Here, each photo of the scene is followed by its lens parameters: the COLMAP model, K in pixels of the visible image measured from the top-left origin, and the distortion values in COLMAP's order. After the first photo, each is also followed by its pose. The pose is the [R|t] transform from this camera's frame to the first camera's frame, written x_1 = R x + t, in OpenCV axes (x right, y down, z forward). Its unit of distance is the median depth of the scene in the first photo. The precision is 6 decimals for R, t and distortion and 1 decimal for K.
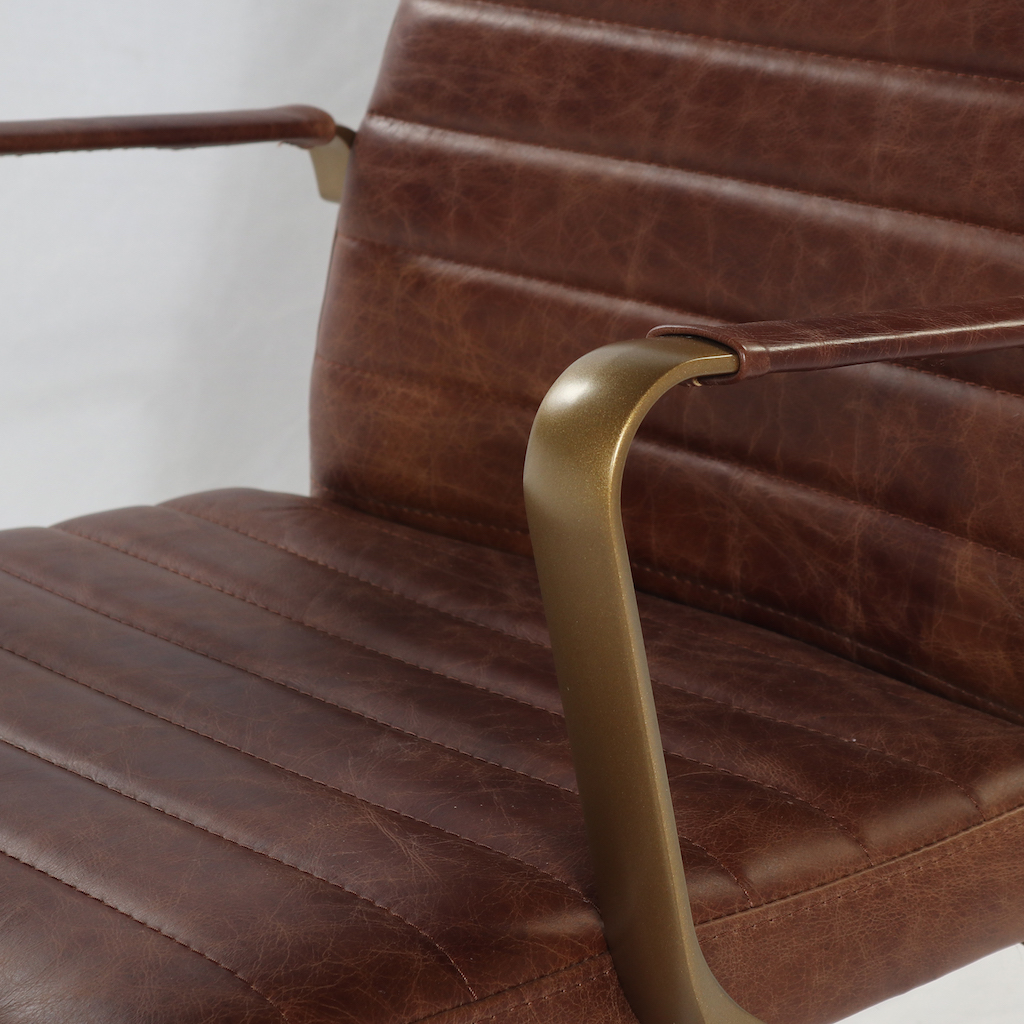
lens RADIAL K [[2933.1, 0, 512.6], [0, 2933.1, 394.6], [0, 0, 1]] dist [-0.025419, 0.147163]
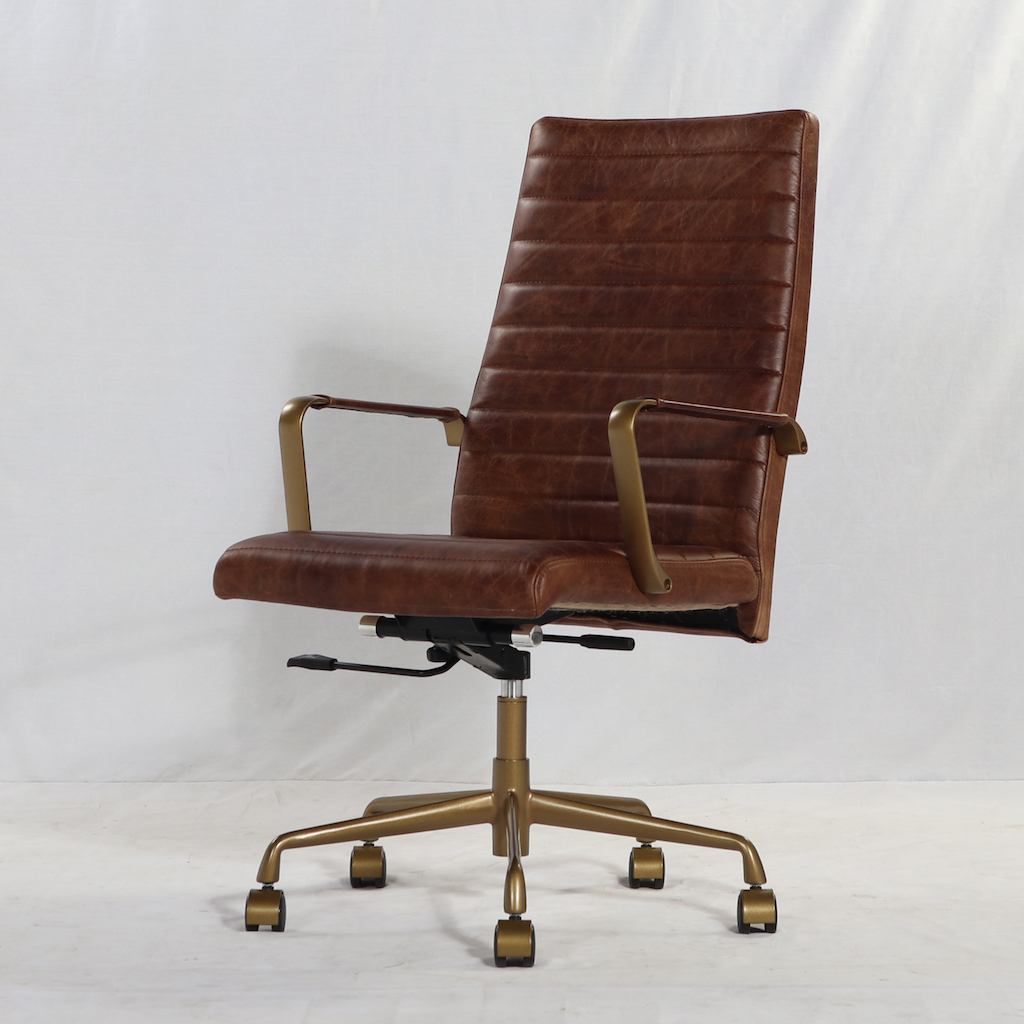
lens RADIAL K [[3044.7, 0, 512.0], [0, 3044.7, 512.0], [0, 0, 1]] dist [-0.003934, 0.032852]
pose [[0.987063, -0.010082, 0.160019, -0.516520], [0.040689, 0.981101, -0.189172, 0.598497], [-0.155087, 0.193235, 0.968818, -1.955329]]
